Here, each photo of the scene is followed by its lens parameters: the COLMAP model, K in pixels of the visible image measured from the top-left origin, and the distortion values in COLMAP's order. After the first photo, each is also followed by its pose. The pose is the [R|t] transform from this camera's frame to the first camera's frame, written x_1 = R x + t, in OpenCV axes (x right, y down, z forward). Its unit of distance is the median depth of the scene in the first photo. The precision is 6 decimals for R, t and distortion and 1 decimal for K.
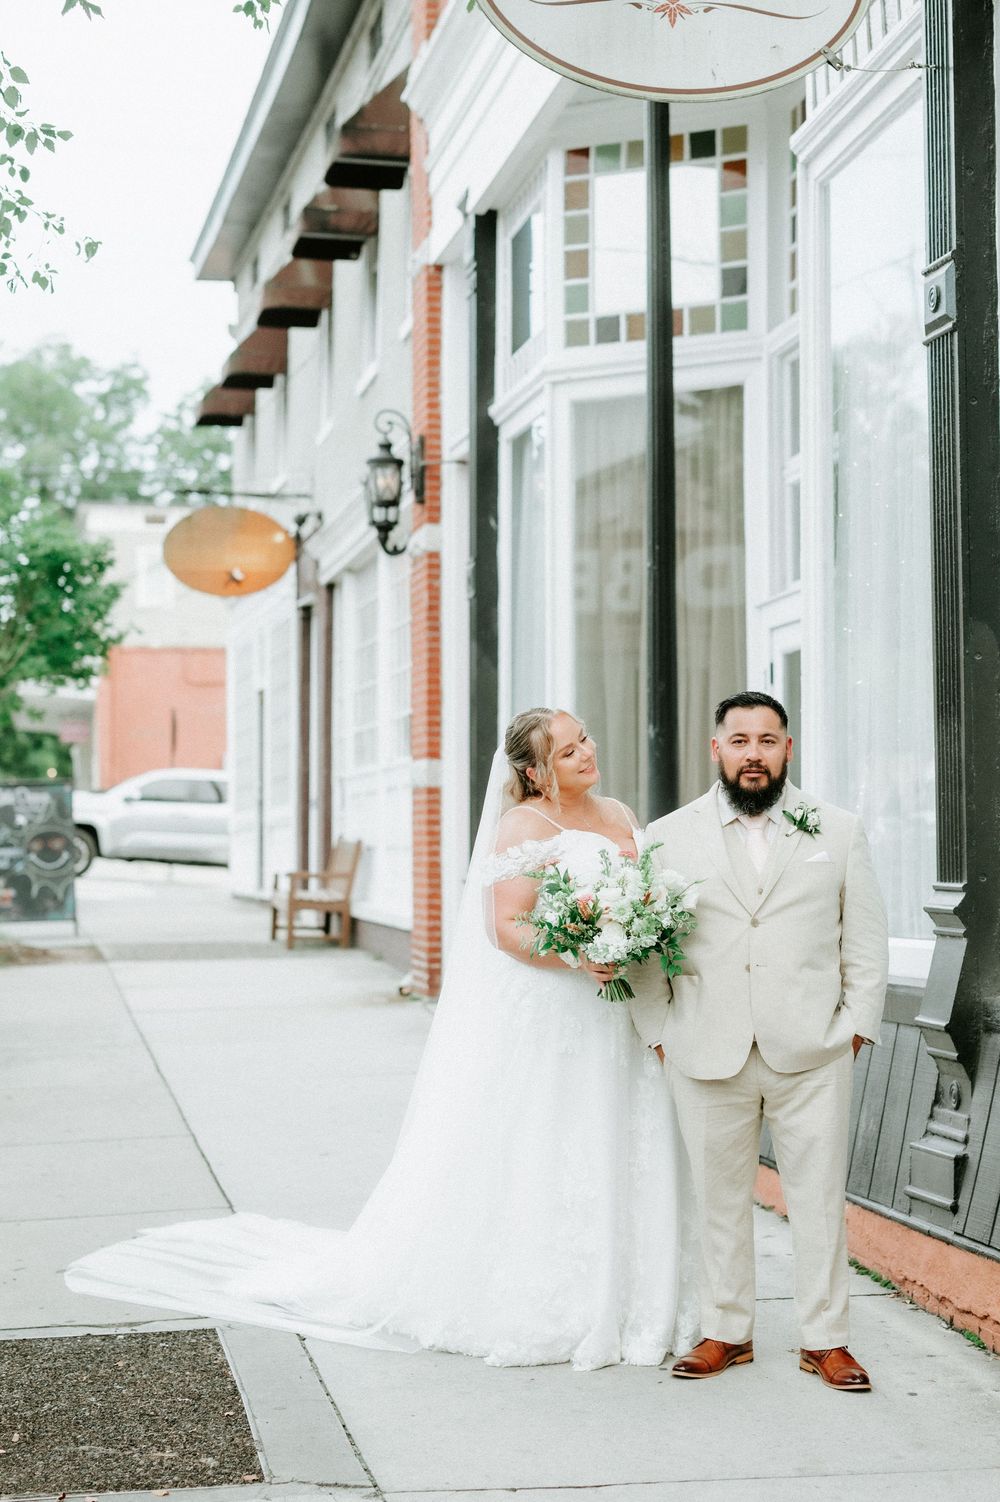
lens RADIAL K [[2380.8, 0, 500.0], [0, 2380.8, 751.0], [0, 0, 1]] dist [0.028814, 0.093348]
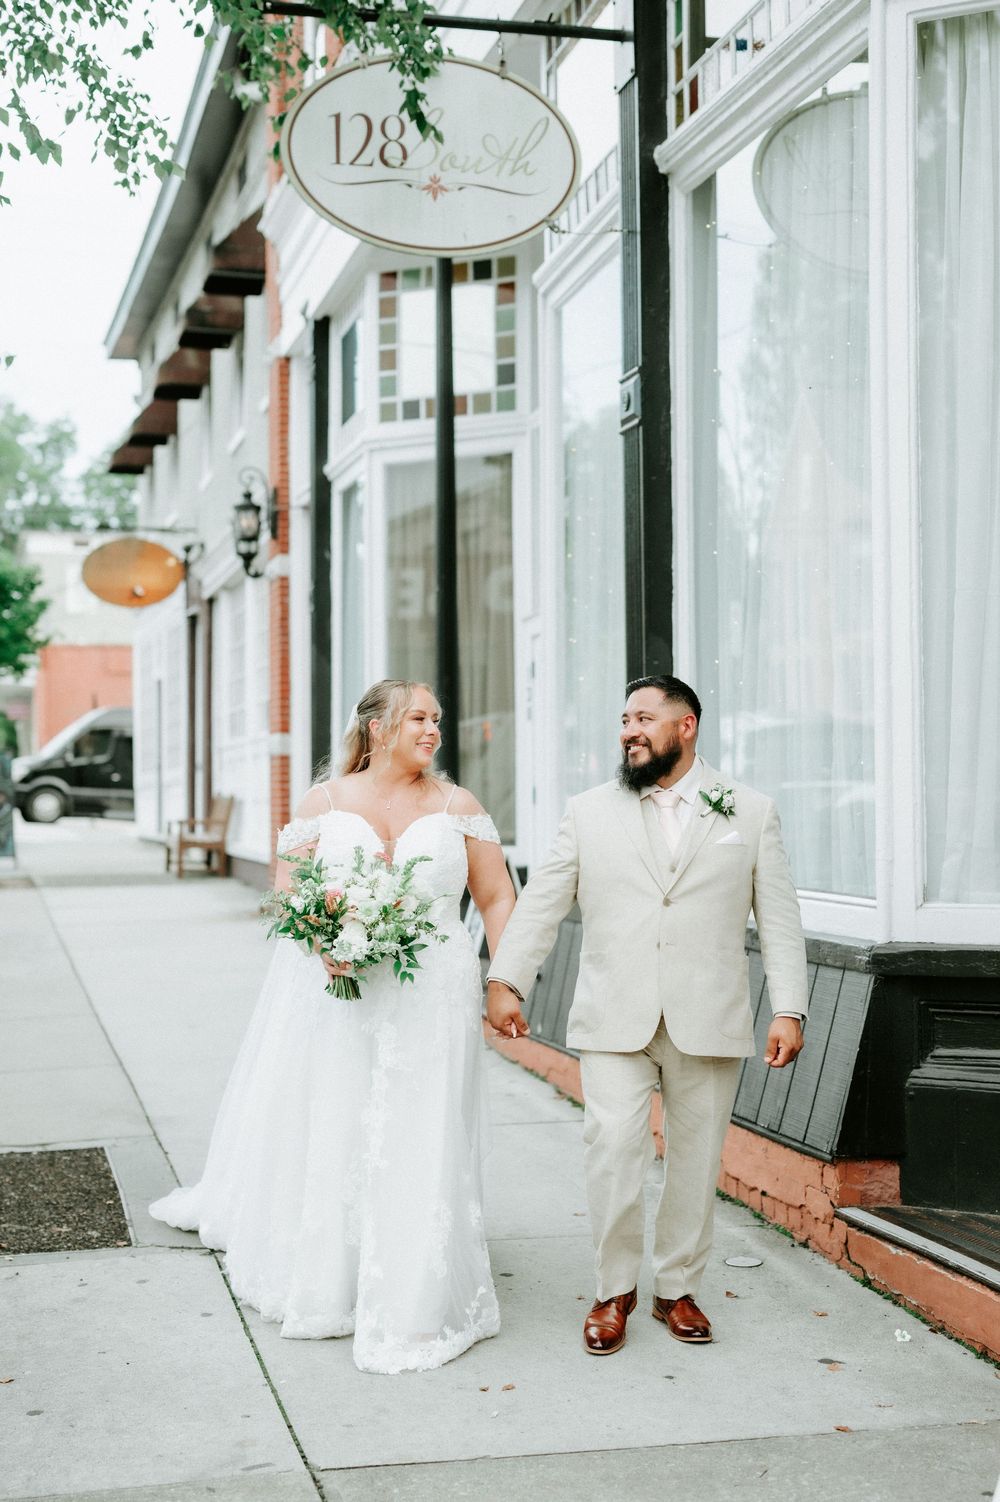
lens RADIAL K [[2074.3, 0, 501.8], [0, 2074.3, 780.3], [0, 0, 1]] dist [0.014192, 0.067992]
pose [[0.999361, -0.003714, 0.035536, 0.049894], [0.002589, 0.999496, 0.031648, -0.006704], [-0.035636, -0.031536, 0.998867, -0.149760]]
